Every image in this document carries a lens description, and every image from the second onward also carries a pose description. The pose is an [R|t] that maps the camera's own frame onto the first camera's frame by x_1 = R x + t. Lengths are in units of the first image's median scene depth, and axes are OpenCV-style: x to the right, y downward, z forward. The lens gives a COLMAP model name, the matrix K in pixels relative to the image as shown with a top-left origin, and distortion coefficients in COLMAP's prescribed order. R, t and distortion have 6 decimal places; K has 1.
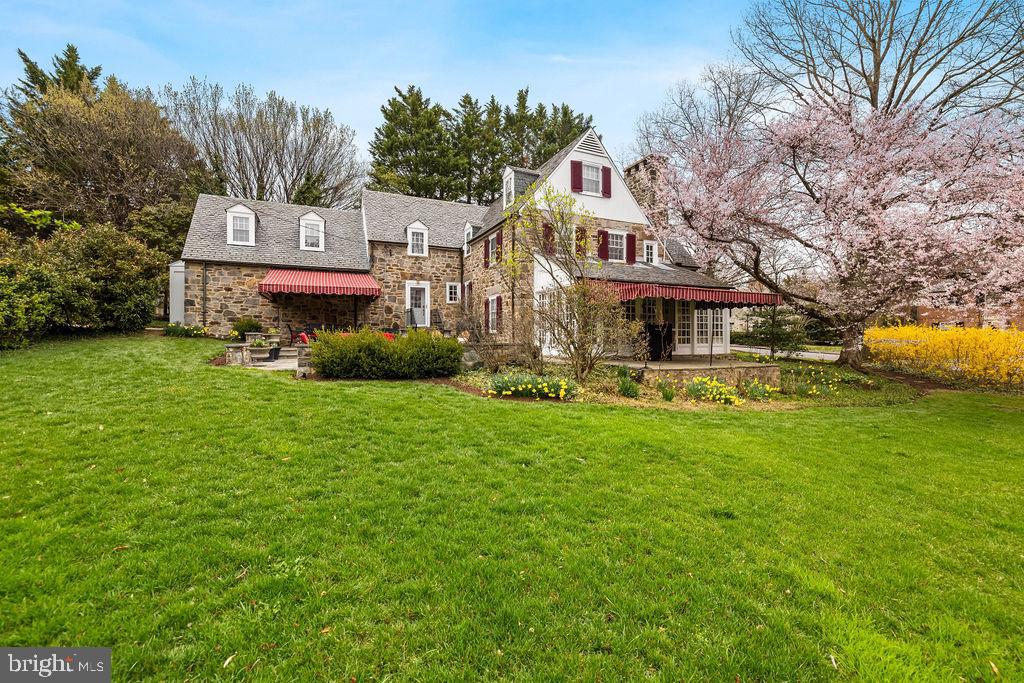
lens RADIAL K [[429.7, 0, 512.9], [0, 429.7, 337.9], [0, 0, 1]] dist [-0.000648, 0.001123]
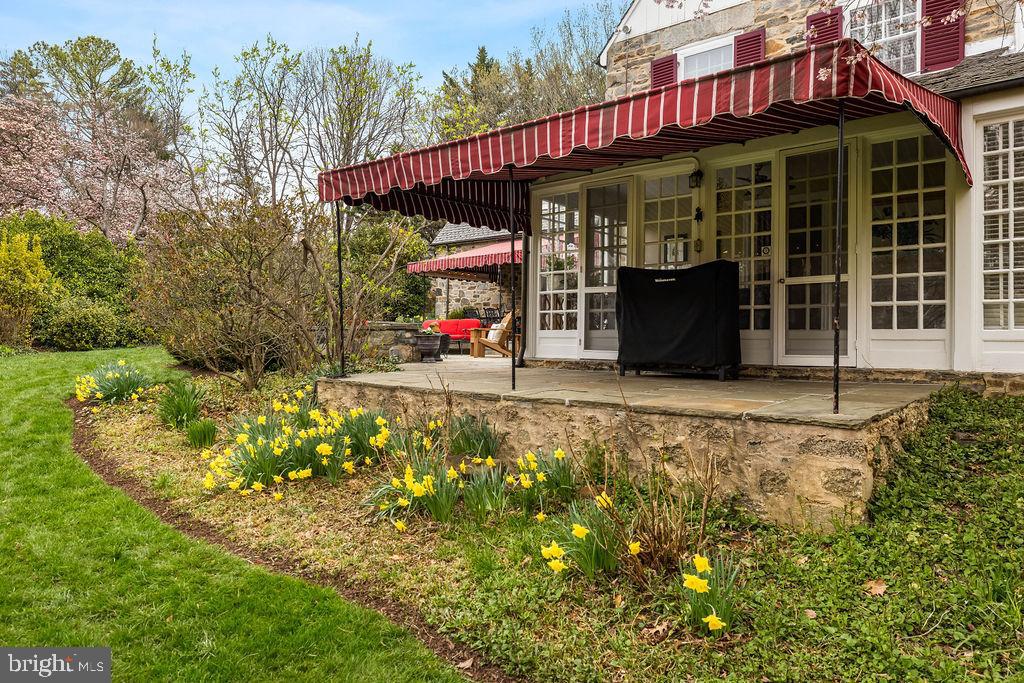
lens RADIAL K [[676.5, 0, 511.6], [0, 676.5, 338.3], [0, 0, 1]] dist [-0.003645, -0.000669]
pose [[0.421074, -0.000647, -0.907026, 0.570281], [-0.010654, 0.999927, -0.005659, 0.020701], [0.906964, 0.012046, 0.421036, 0.513981]]
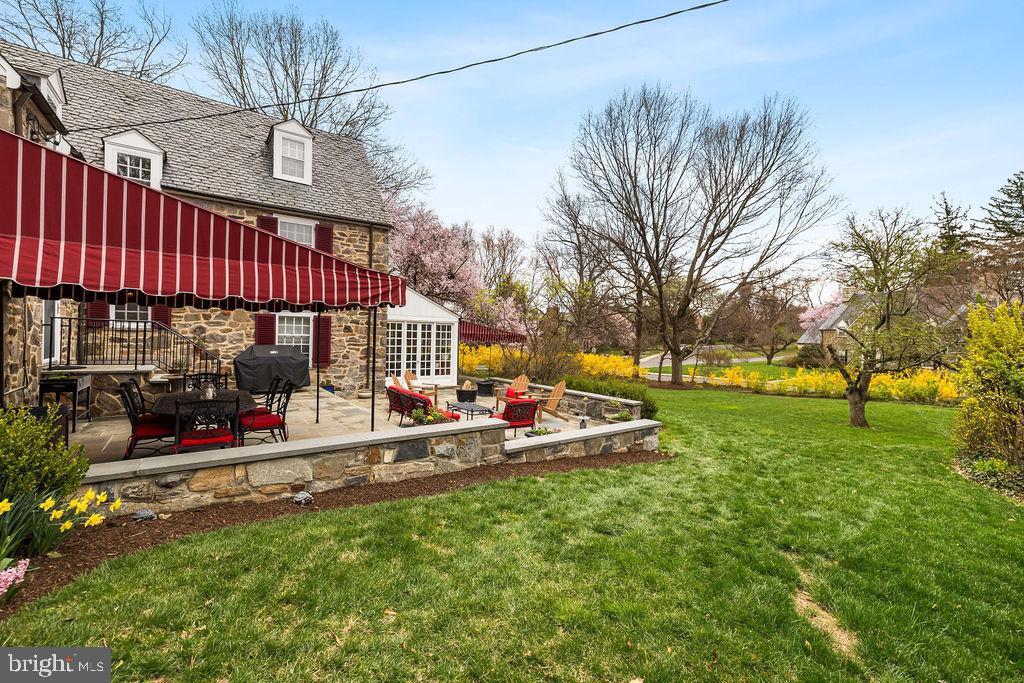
lens RADIAL K [[429.7, 0, 513.6], [0, 429.7, 336.8], [0, 0, 1]] dist [-0.000648, 0.001123]
pose [[-0.221018, 0.006306, 0.975249, -0.764255], [-0.015216, 0.999835, -0.009913, -0.058225], [-0.975151, -0.017030, -0.220886, 0.818275]]
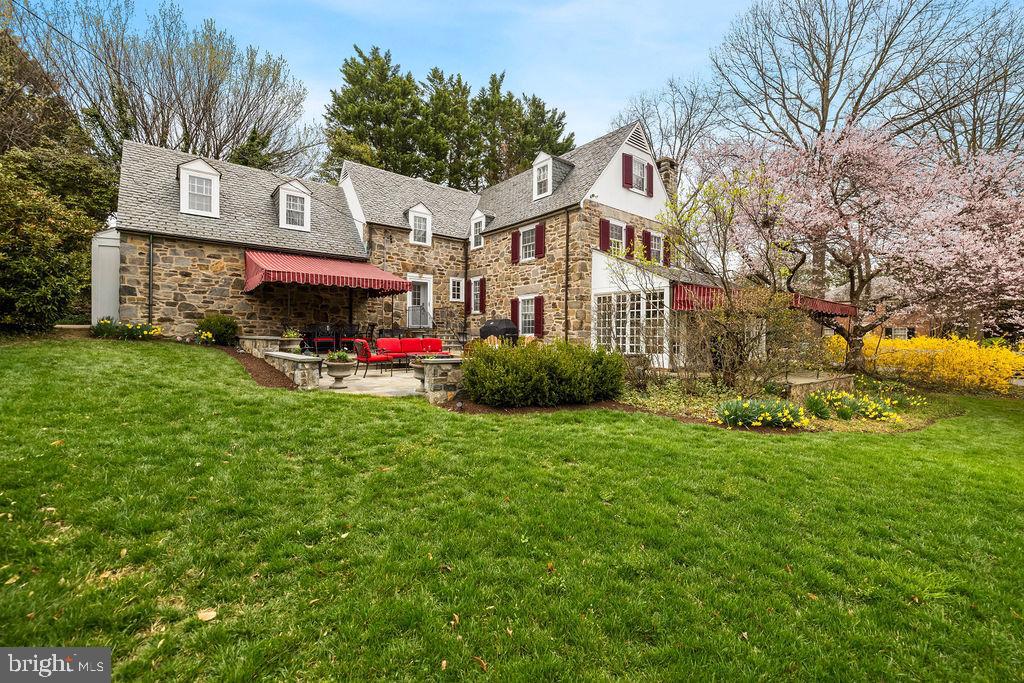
lens RADIAL K [[429.7, 0, 513.9], [0, 429.7, 336.7], [0, 0, 1]] dist [-0.000648, 0.001123]
pose [[0.967560, 0.010864, 0.252407, -0.297025], [-0.012321, 0.999915, 0.004195, -0.015933], [-0.252341, -0.007169, 0.967612, 0.143399]]
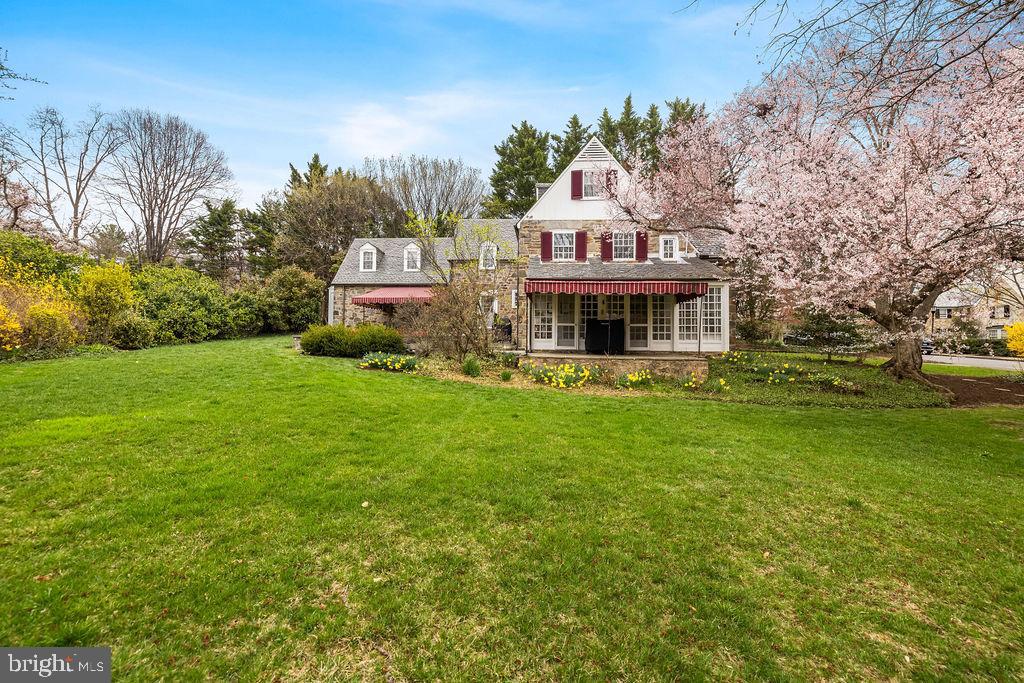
lens RADIAL K [[429.7, 0, 511.9], [0, 429.7, 336.0], [0, 0, 1]] dist [-0.000648, 0.001123]
pose [[0.872837, -0.002516, -0.488006, 0.488747], [-0.011202, 0.999620, -0.025188, 0.028134], [0.487884, 0.027452, 0.872477, -0.005569]]
